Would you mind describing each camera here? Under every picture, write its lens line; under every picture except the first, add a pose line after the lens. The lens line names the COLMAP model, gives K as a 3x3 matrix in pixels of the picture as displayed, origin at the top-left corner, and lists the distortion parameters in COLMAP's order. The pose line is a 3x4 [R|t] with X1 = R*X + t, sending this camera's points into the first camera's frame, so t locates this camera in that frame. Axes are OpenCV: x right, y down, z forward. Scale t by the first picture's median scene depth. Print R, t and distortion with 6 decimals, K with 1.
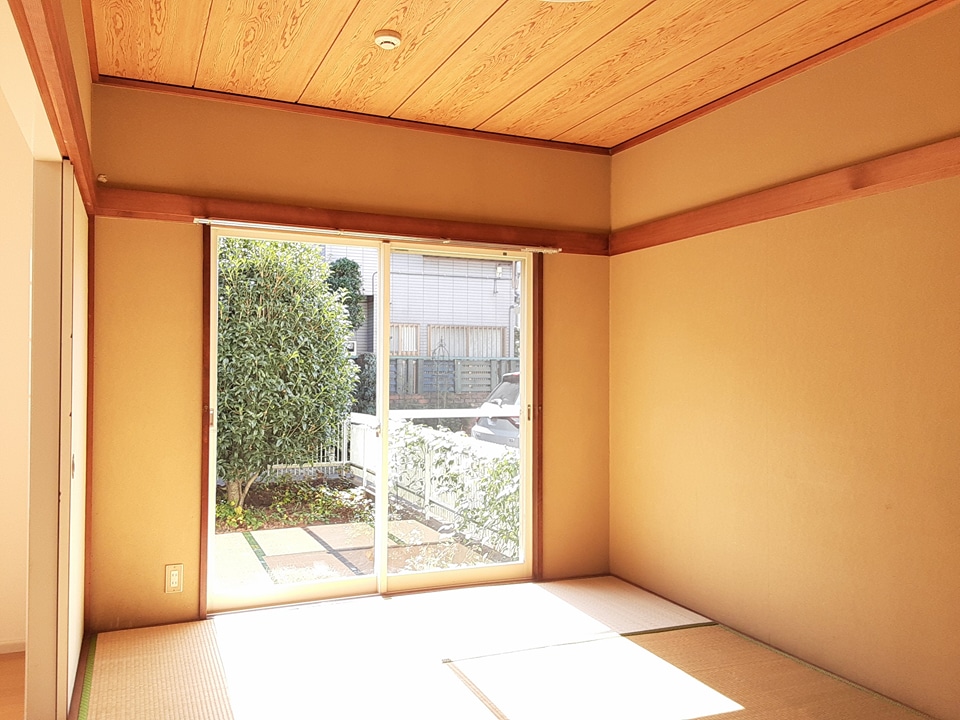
lens RADIAL K [[774.9, 0, 480.0], [0, 774.9, 360.0], [0, 0, 1]] dist [0.047108, -0.011693]
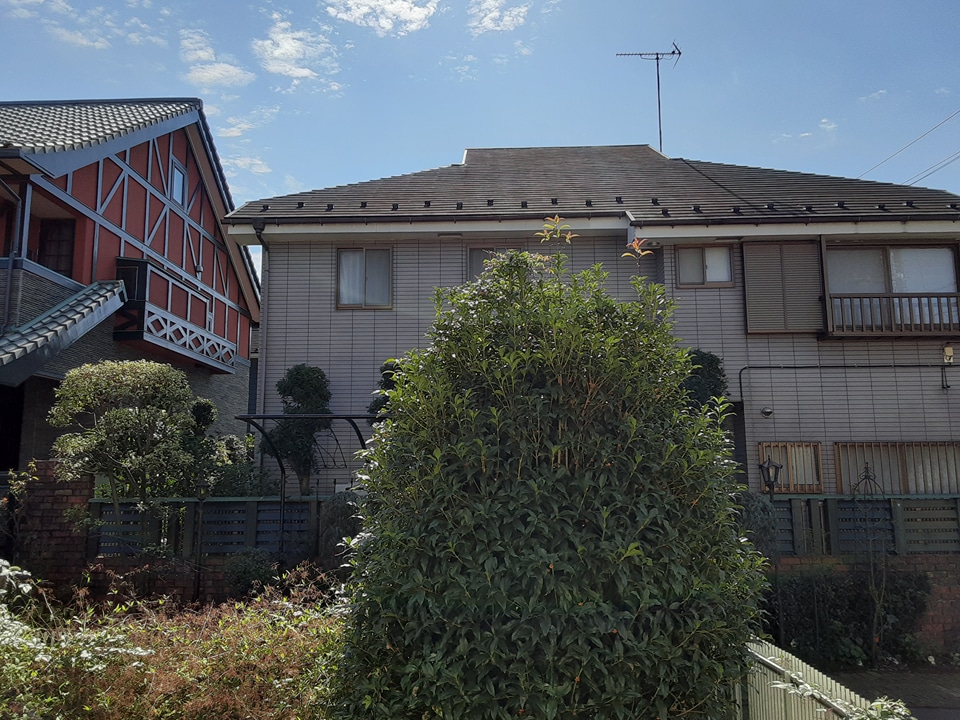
lens RADIAL K [[774.9, 0, 480.0], [0, 774.9, 360.0], [0, 0, 1]] dist [0.047108, -0.011693]
pose [[0.908719, -0.081918, -0.409292, -0.119991], [0.024187, 0.989239, -0.144292, -0.051508], [0.416708, 0.121221, 0.900922, 0.523086]]
